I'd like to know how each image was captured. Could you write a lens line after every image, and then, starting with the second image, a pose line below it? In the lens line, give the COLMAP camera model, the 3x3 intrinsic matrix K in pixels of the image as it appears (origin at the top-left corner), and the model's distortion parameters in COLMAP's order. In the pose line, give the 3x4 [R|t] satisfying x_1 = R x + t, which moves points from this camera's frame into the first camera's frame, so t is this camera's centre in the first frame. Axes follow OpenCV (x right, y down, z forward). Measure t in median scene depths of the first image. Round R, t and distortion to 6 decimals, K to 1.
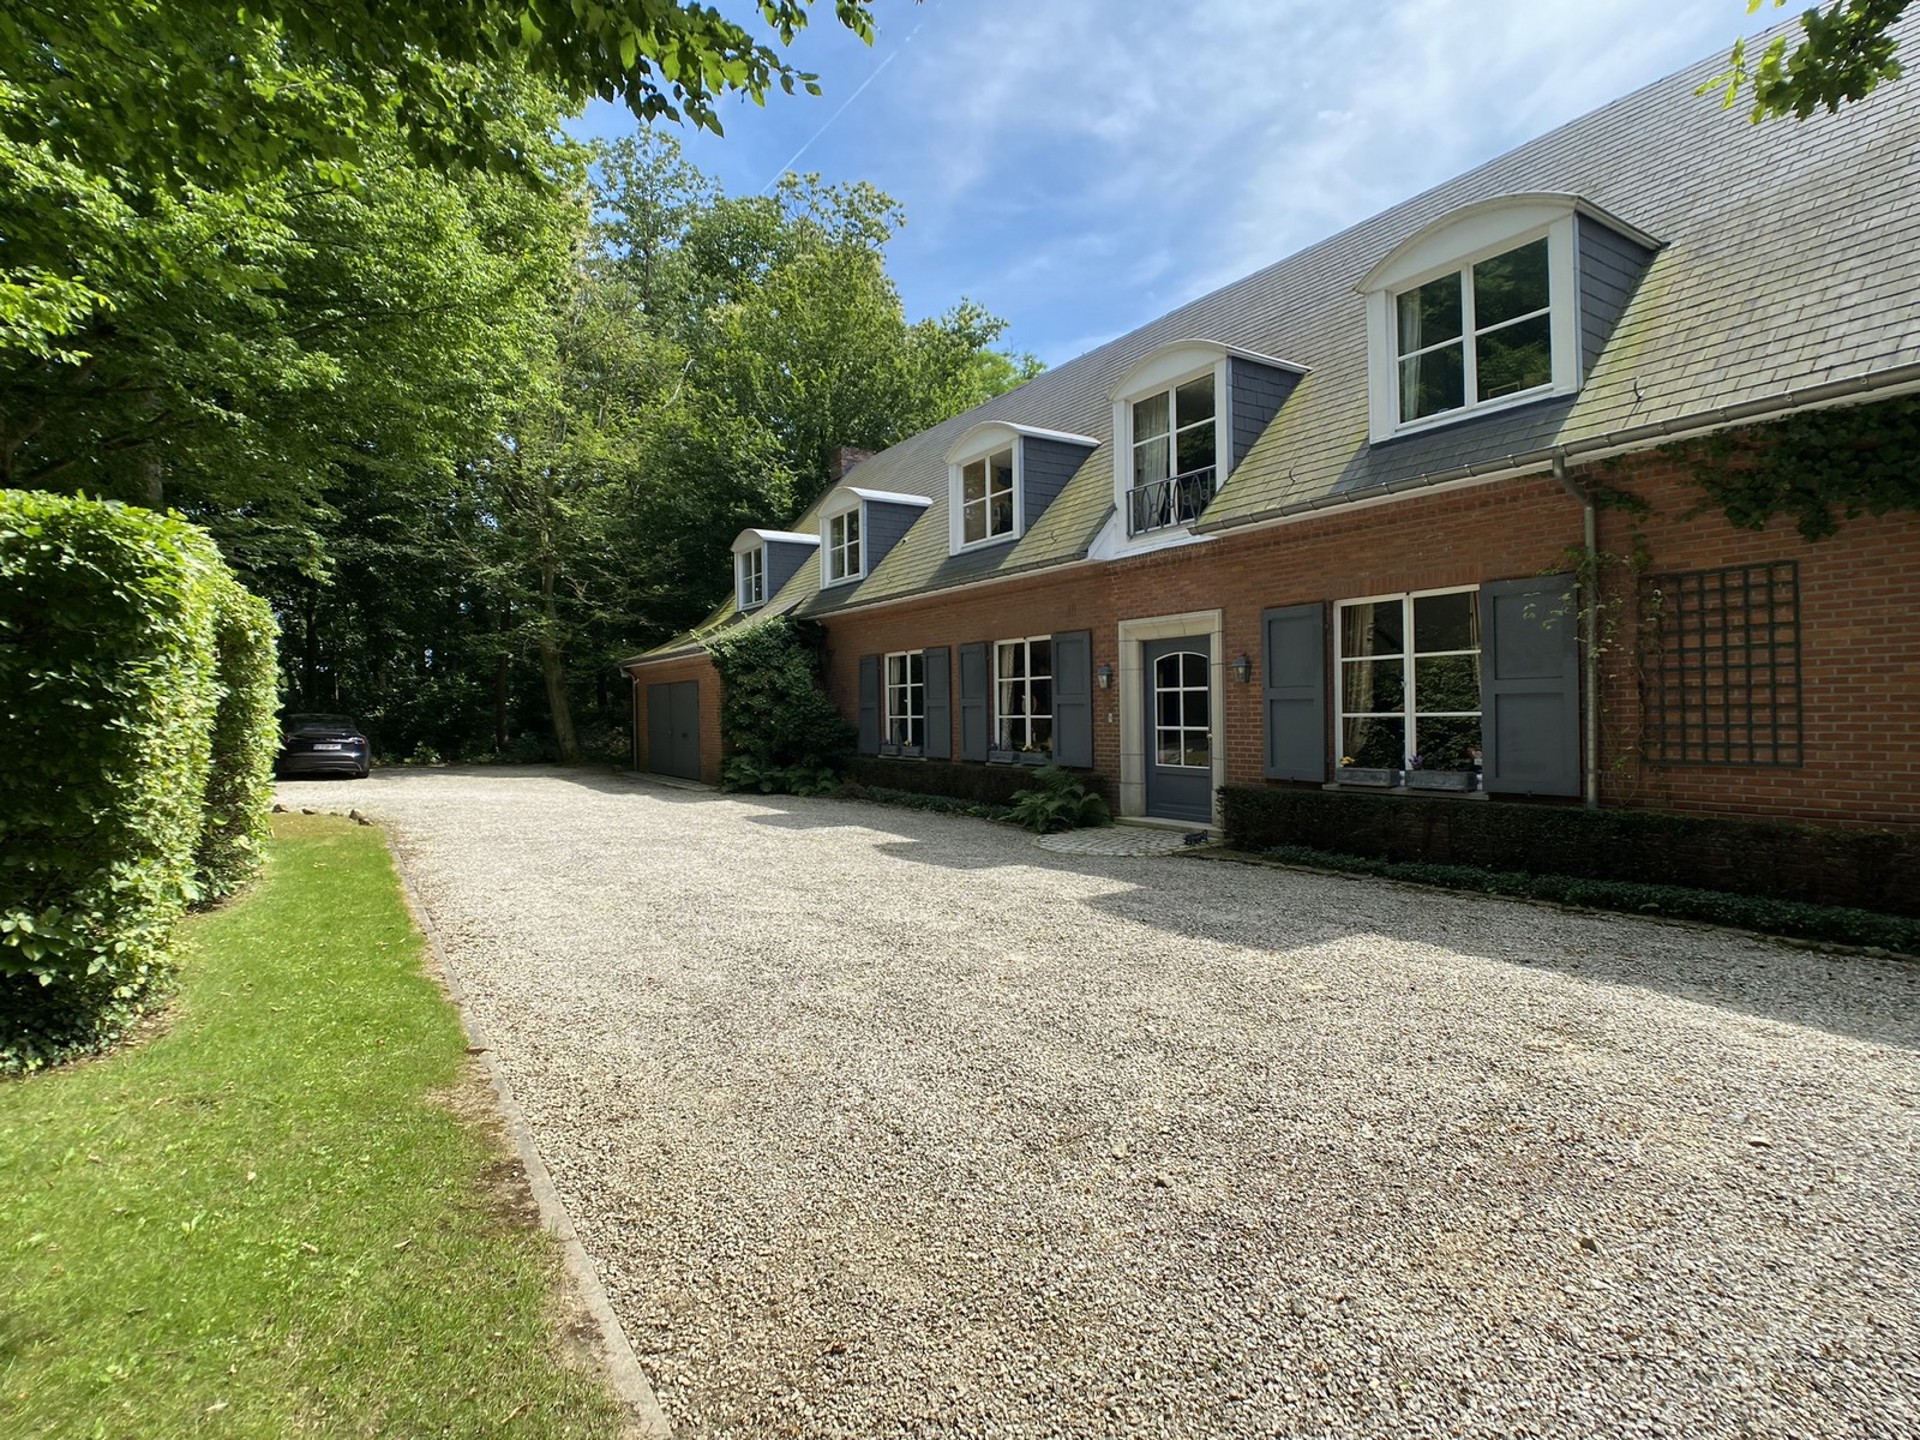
lens RADIAL K [[985.1, 0, 938.0], [0, 985.1, 719.9], [0, 0, 1]] dist [-0.029386, 0.000966]
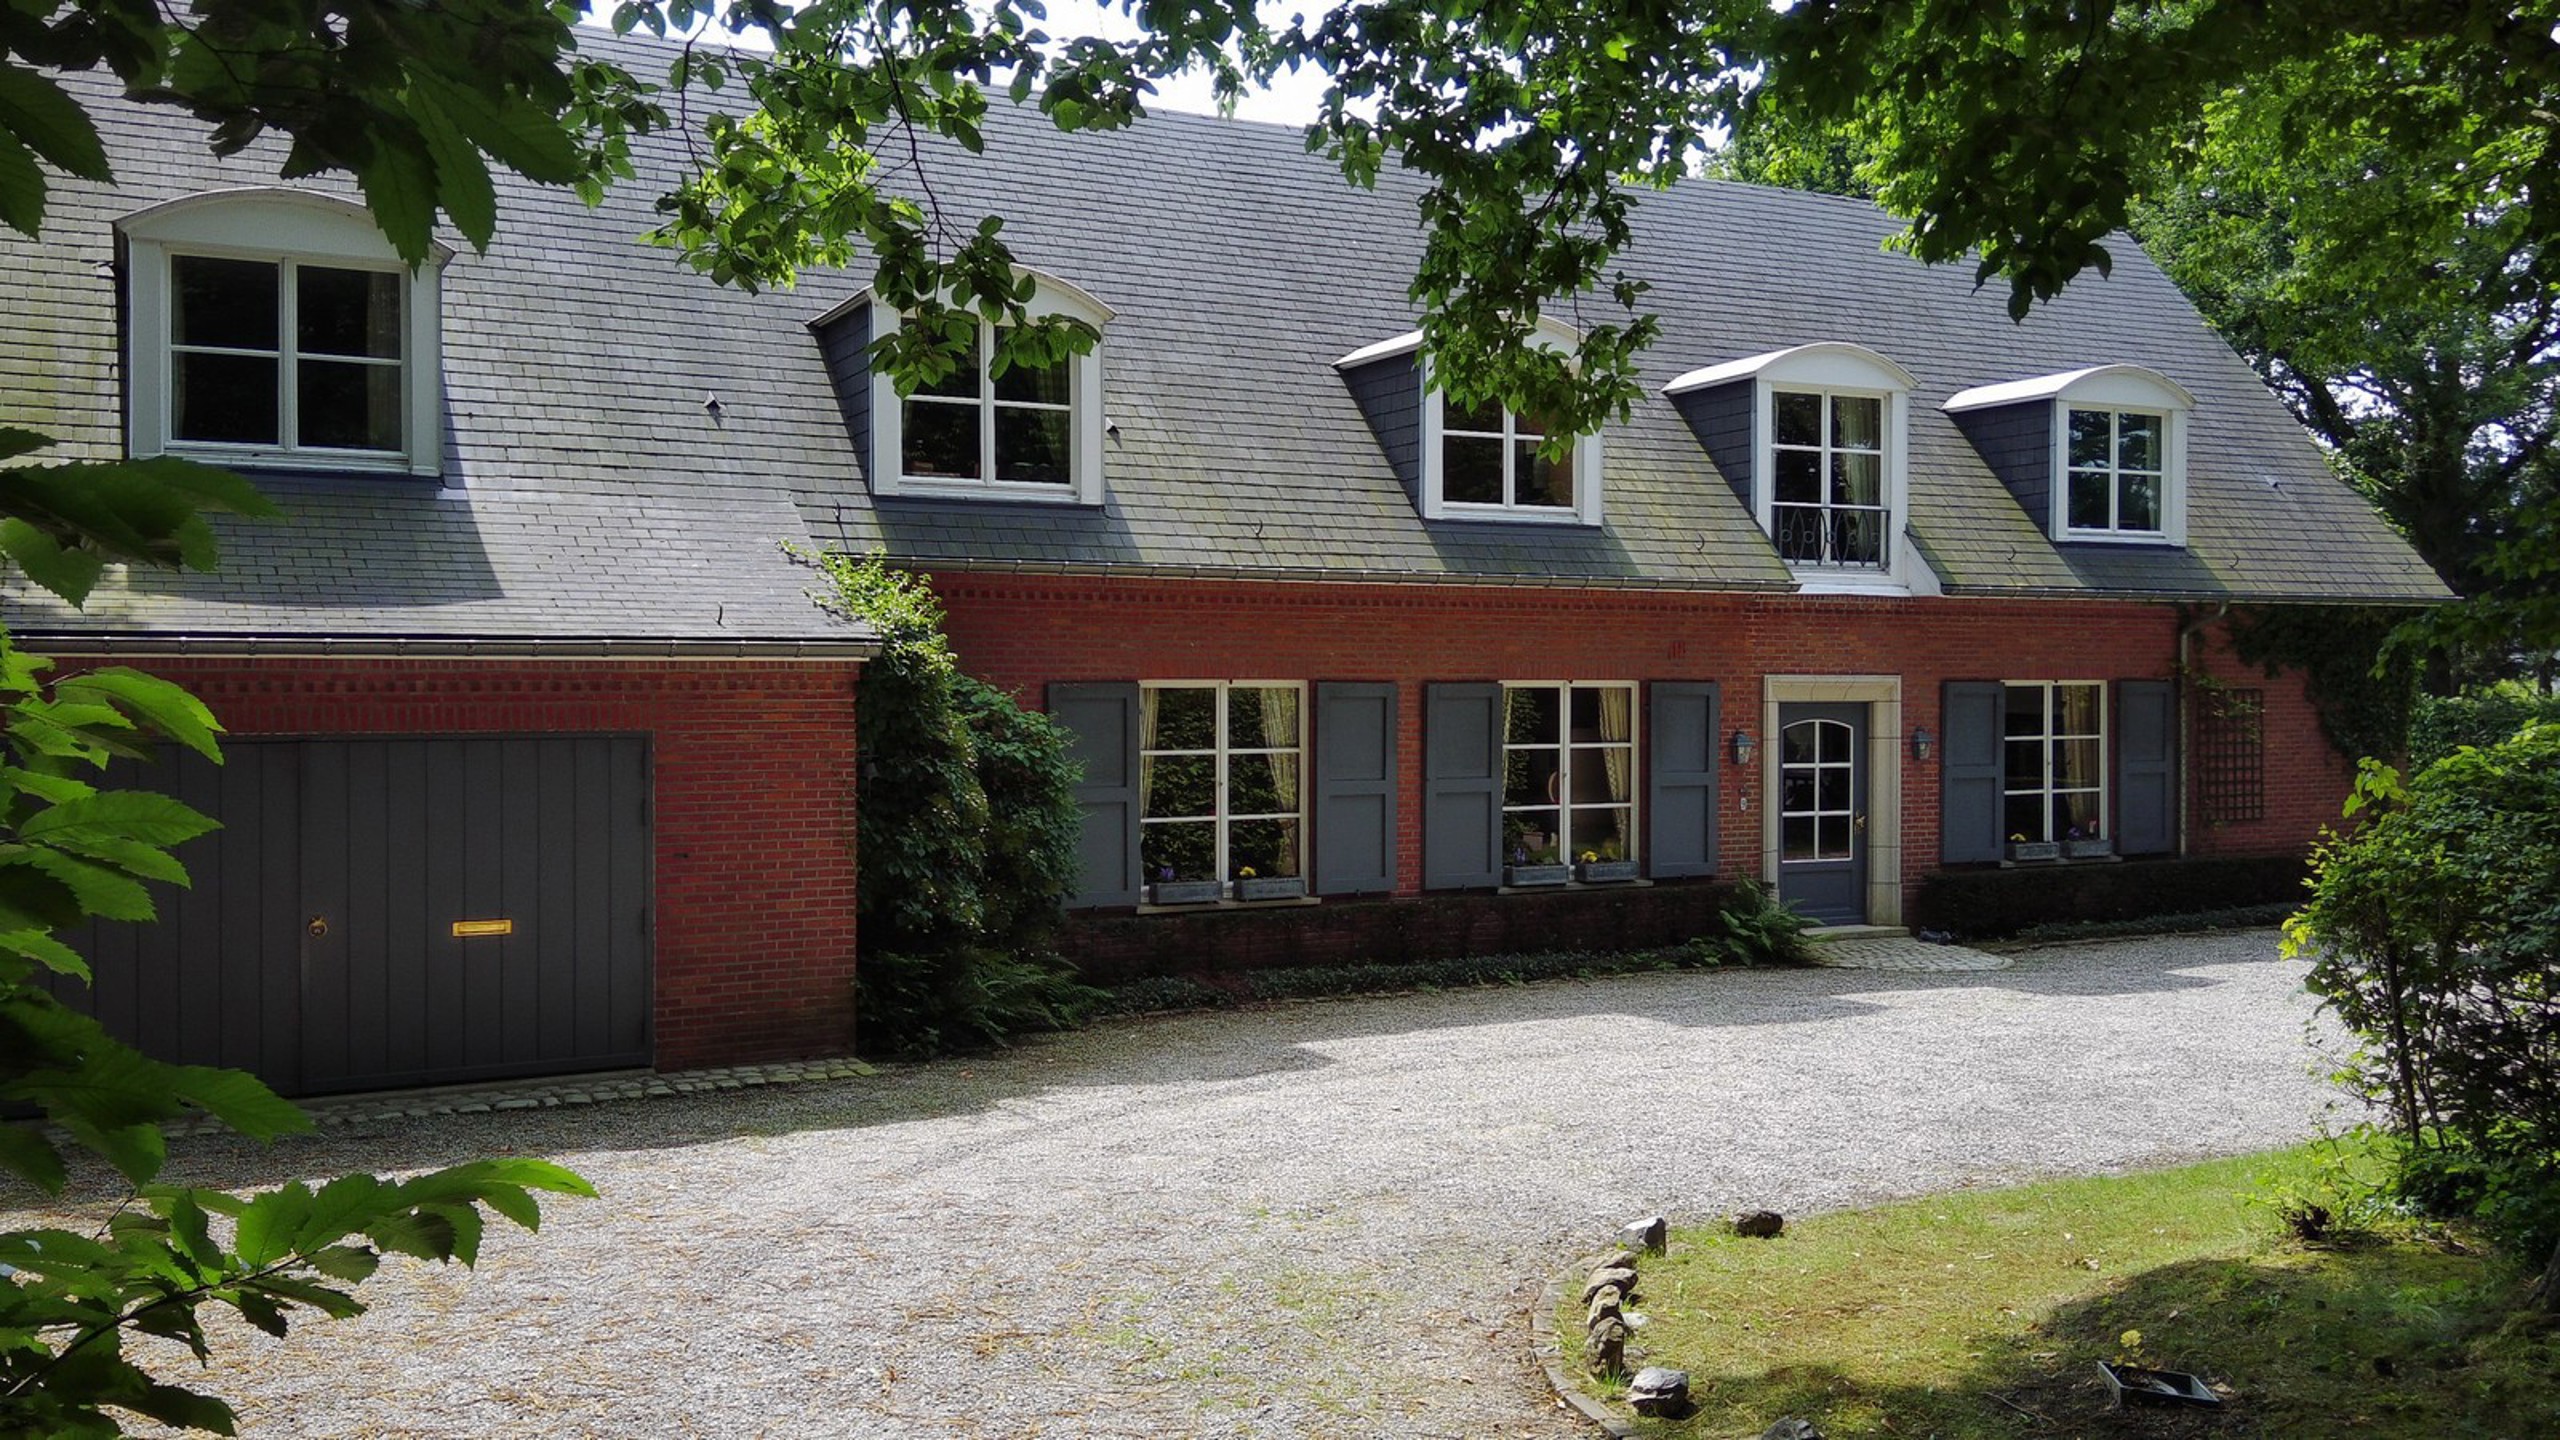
lens RADIAL K [[1058.9, 0, 1280.4], [0, 1058.9, 811.0], [0, 0, 1]] dist [0.001195, 0.000128]
pose [[0.311067, 0.000555, 0.950388, -0.611053], [0.032479, 0.999409, -0.011214, 0.000751], [-0.949833, 0.034356, 0.310865, 0.959506]]
